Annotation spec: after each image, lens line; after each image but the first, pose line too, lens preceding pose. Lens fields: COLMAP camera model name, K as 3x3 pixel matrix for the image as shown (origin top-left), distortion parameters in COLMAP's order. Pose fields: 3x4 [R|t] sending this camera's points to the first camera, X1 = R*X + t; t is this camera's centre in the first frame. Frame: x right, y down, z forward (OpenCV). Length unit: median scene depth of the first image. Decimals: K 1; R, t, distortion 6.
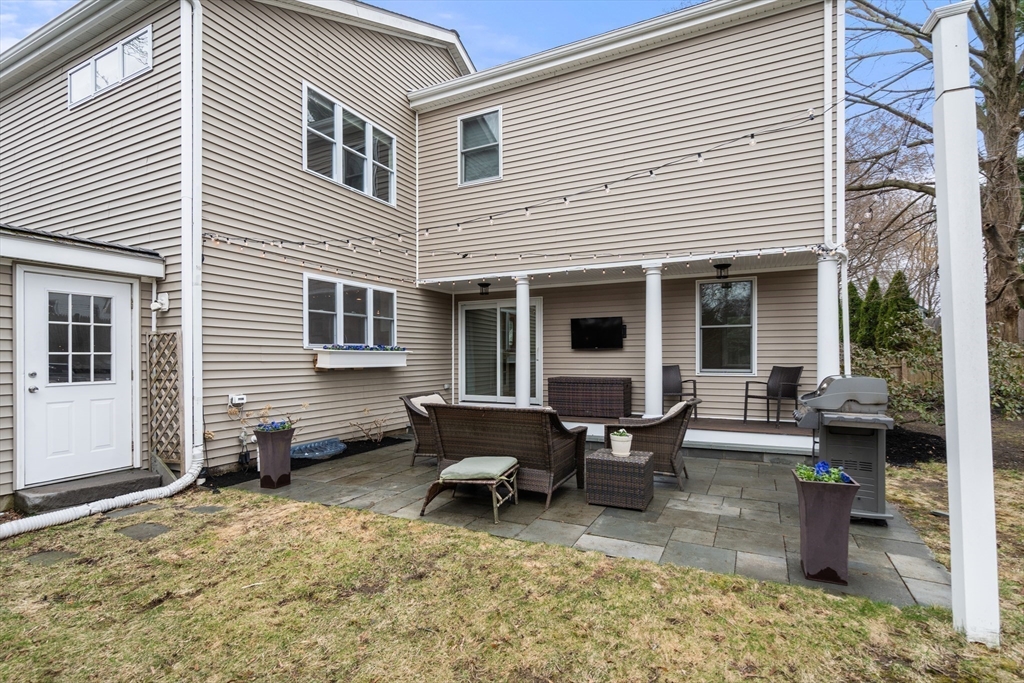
lens RADIAL K [[481.4, 0, 494.8], [0, 481.4, 349.4], [0, 0, 1]] dist [0.000116, 0.000109]
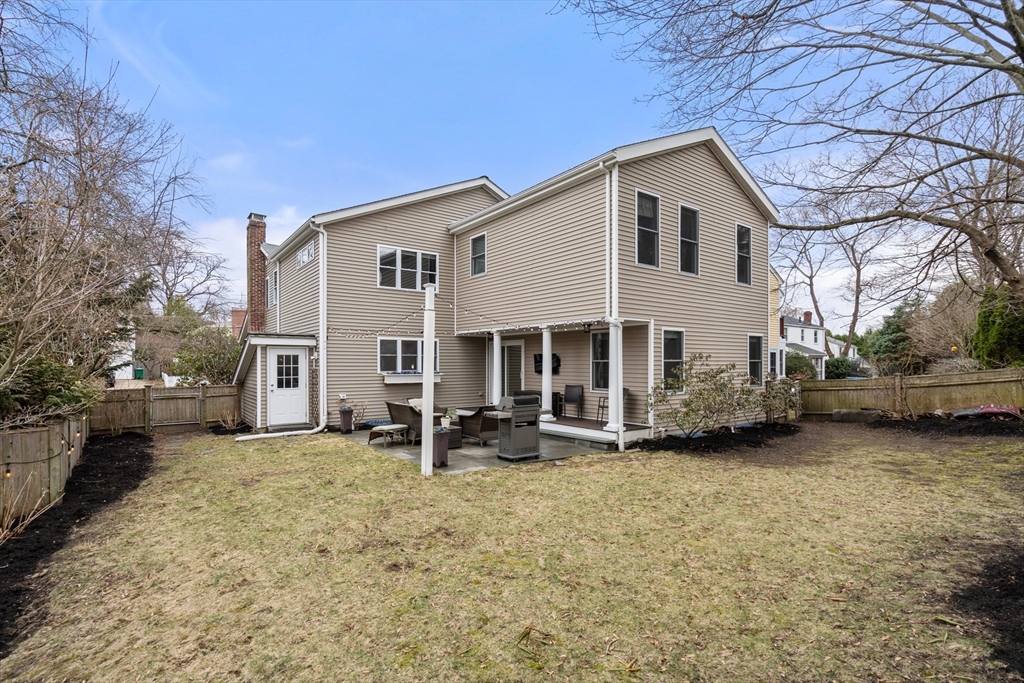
lens RADIAL K [[467.8, 0, 508.9], [0, 467.8, 353.7], [0, 0, 1]] dist [0.000131, 0.000235]
pose [[0.899221, -0.005857, -0.437456, 0.985126], [0.005005, 0.999983, -0.003100, -0.077807], [0.437466, 0.000598, 0.899235, -0.562645]]
